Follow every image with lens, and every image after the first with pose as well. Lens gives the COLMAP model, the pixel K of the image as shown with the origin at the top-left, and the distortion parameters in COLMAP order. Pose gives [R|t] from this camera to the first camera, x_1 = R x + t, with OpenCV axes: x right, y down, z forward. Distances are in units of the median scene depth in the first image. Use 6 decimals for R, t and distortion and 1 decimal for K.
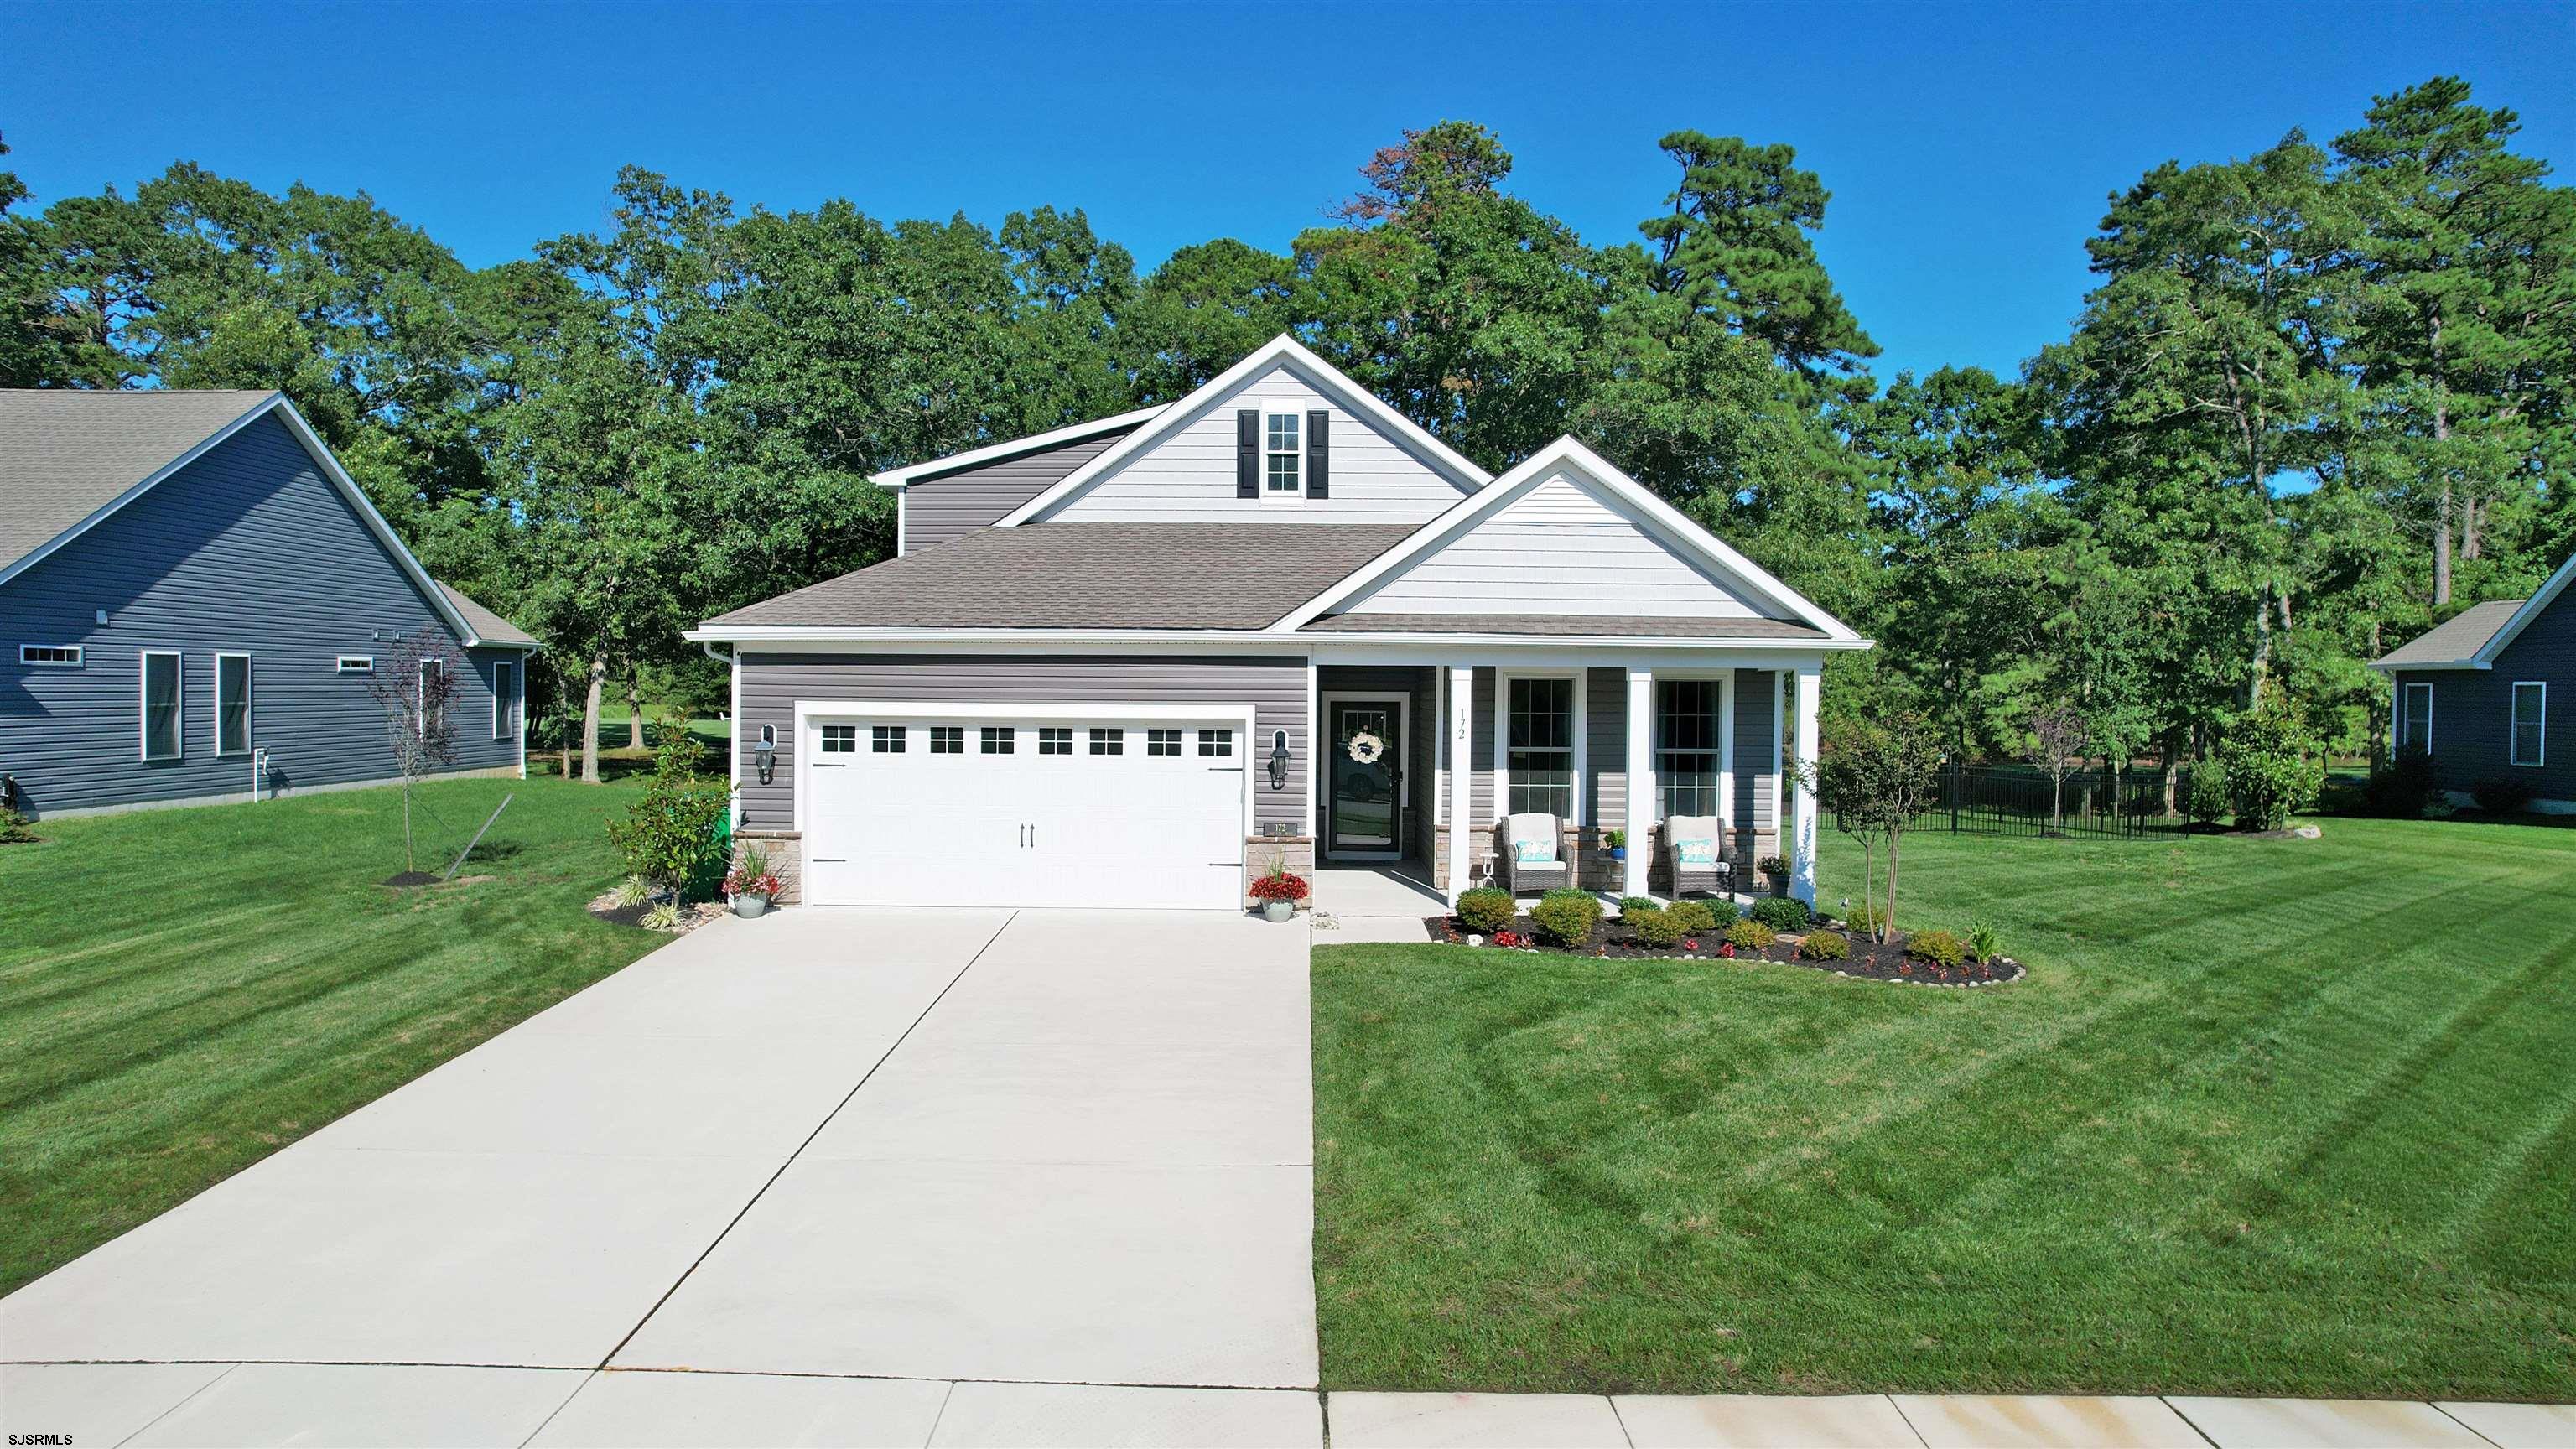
lens RADIAL K [[1657.6, 0, 1288.0], [0, 1657.6, 724.5], [0, 0, 1]] dist [-0.068311, 0.064028]
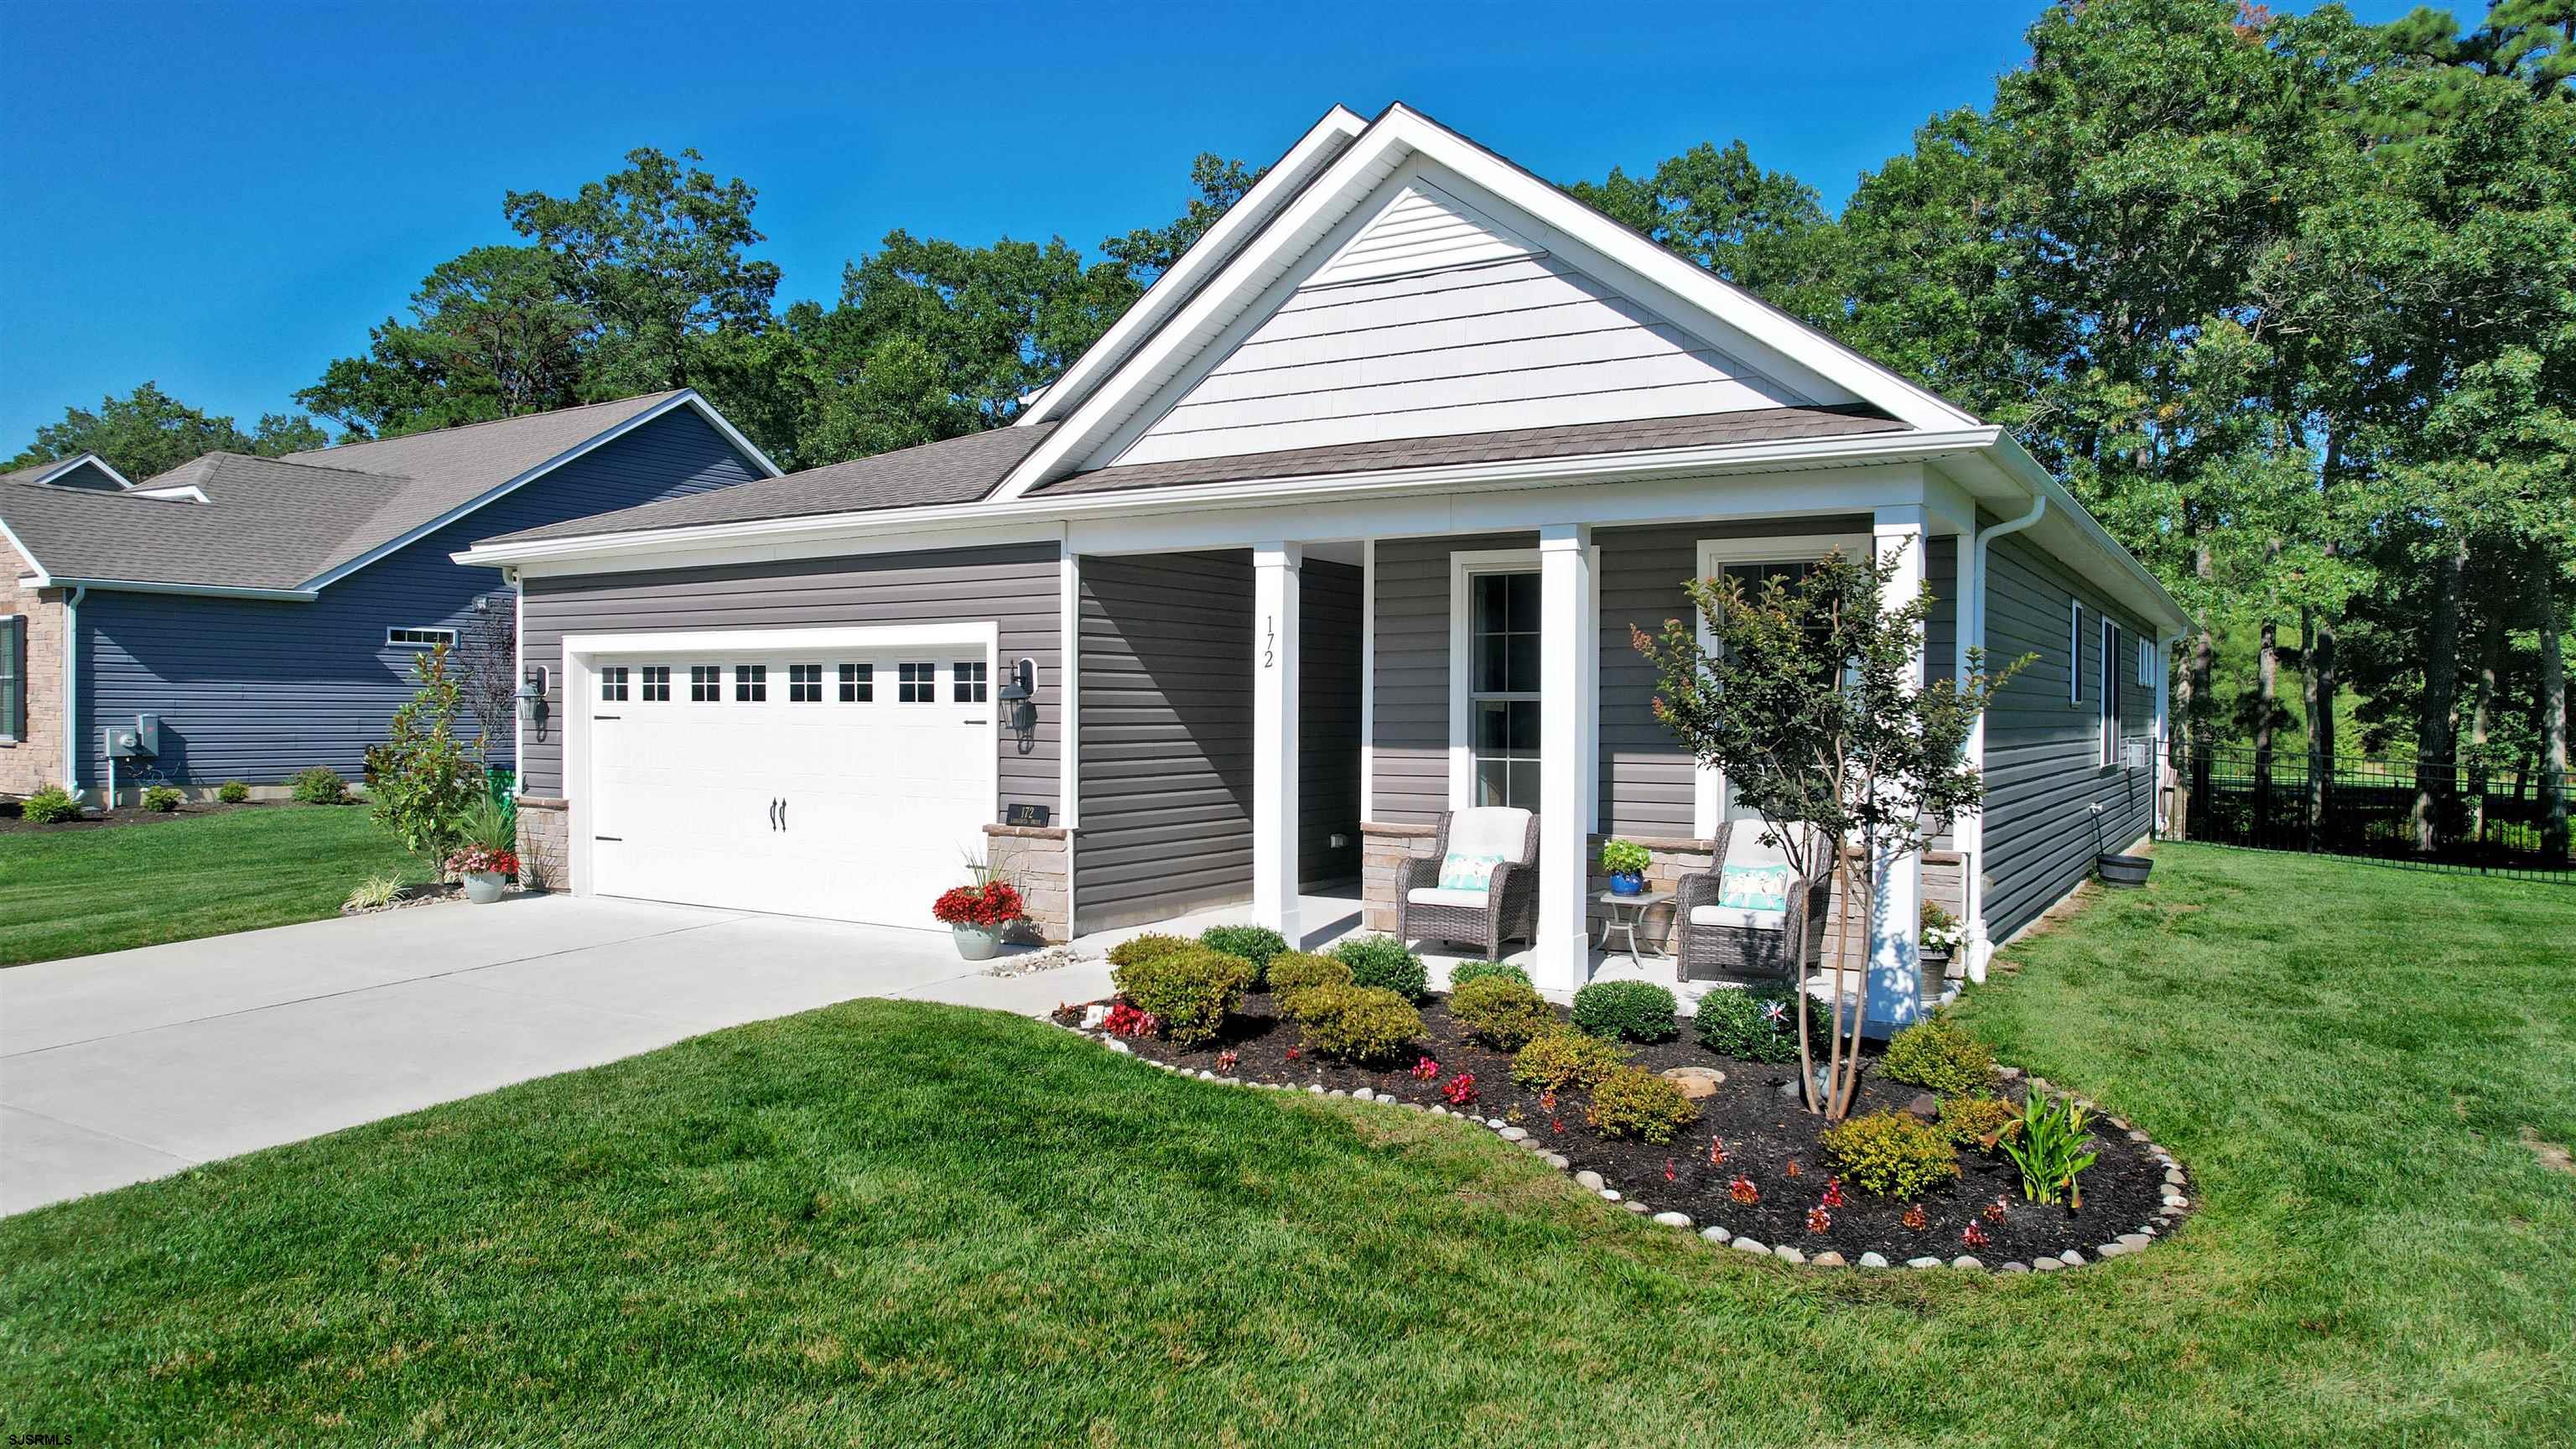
lens RADIAL K [[1657.6, 0, 1288.0], [0, 1657.6, 724.5], [0, 0, 1]] dist [-0.068311, 0.064028]
pose [[0.853324, 0.000454, -0.521380, 0.383305], [-0.010816, 0.999800, -0.016831, 0.035349], [0.521268, 0.020002, 0.853159, 0.473023]]
